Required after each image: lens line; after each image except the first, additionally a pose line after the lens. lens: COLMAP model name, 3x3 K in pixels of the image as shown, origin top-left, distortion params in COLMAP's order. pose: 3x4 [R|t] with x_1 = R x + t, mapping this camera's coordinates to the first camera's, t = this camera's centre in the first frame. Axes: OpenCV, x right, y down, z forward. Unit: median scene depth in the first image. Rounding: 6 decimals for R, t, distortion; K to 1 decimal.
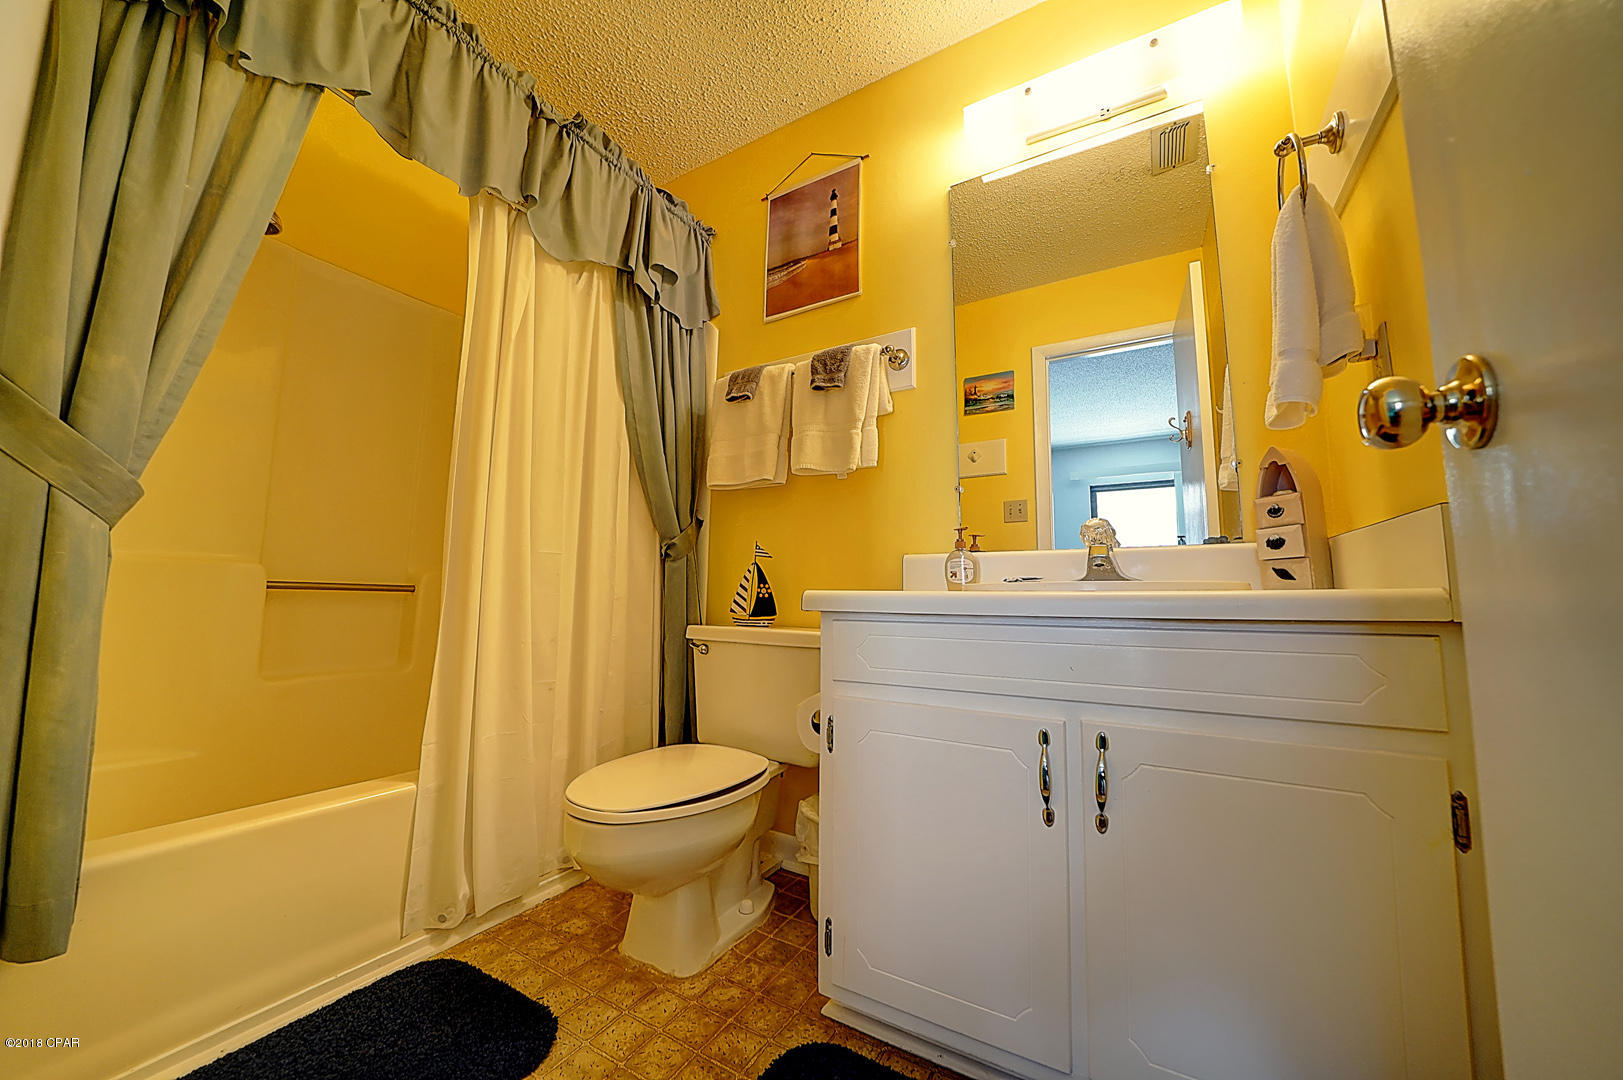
lens RADIAL K [[564.2, 0, 813.0], [0, 564.2, 543.3], [0, 0, 1]] dist [-0.016367, 0.000264]
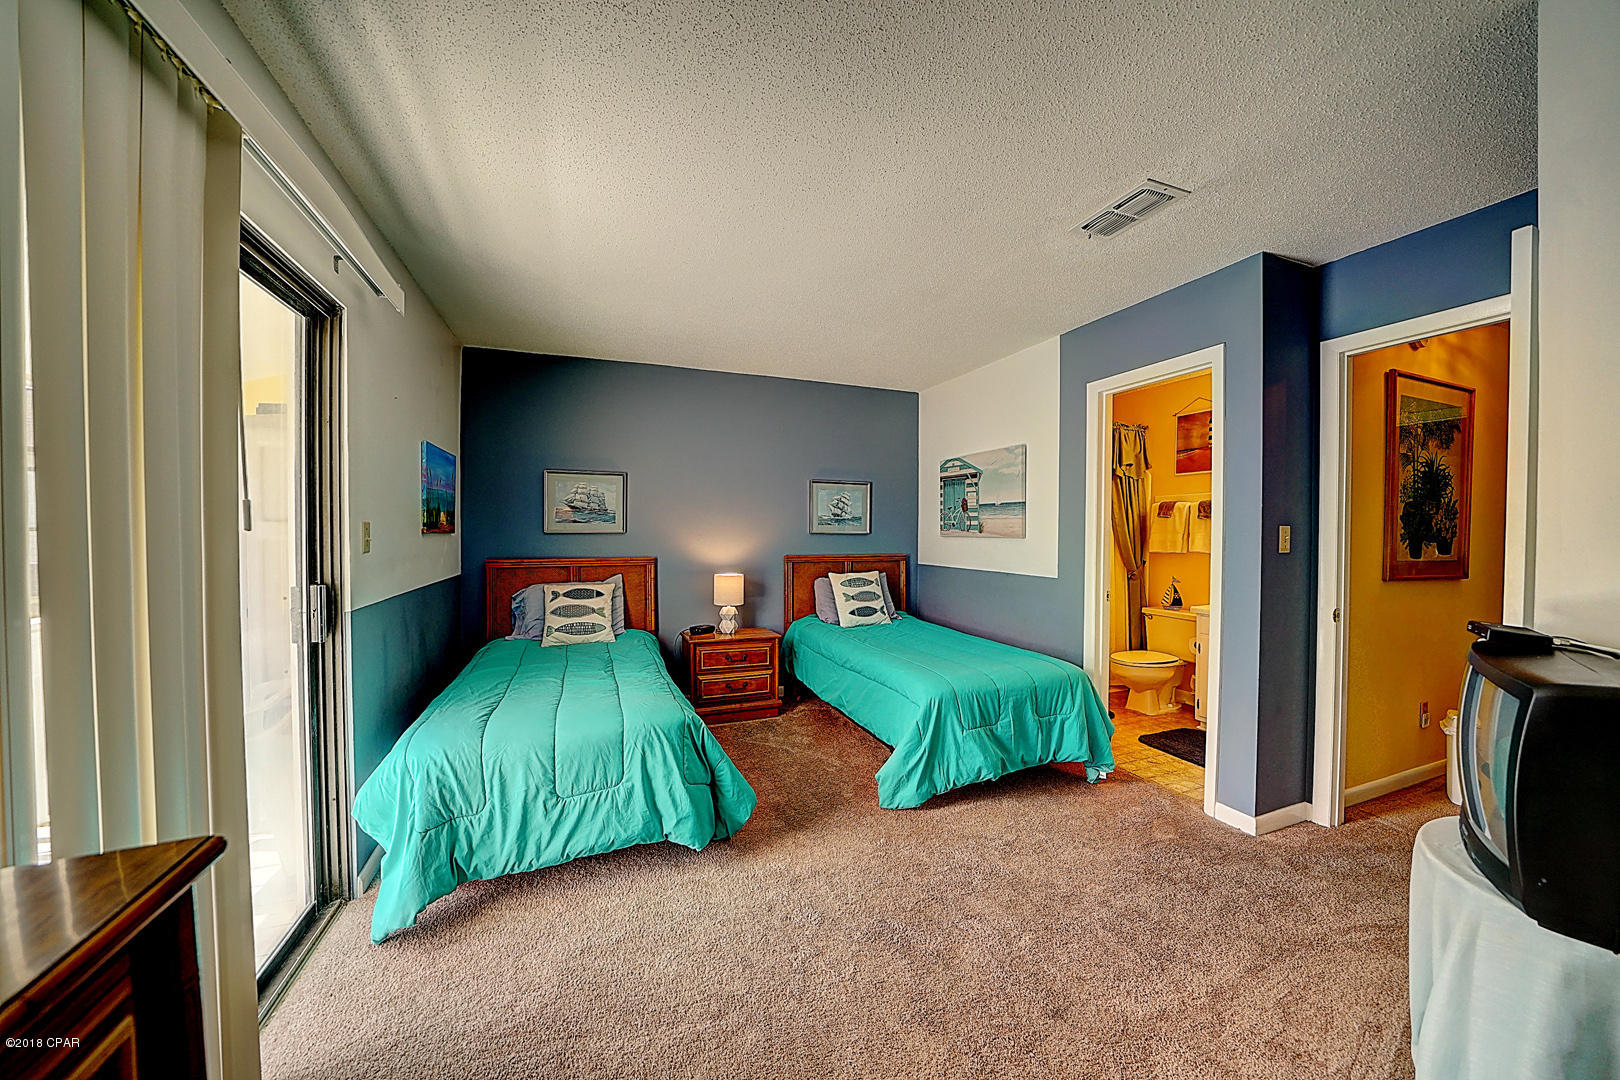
lens RADIAL K [[563.2, 0, 805.5], [0, 563.2, 544.0], [0, 0, 1]] dist [-0.016367, 0.000264]
pose [[0.787052, 0.003085, -0.616879, 0.145417], [0.073954, 0.992304, 0.099318, -0.504635], [0.612437, -0.123789, 0.780767, -1.895479]]
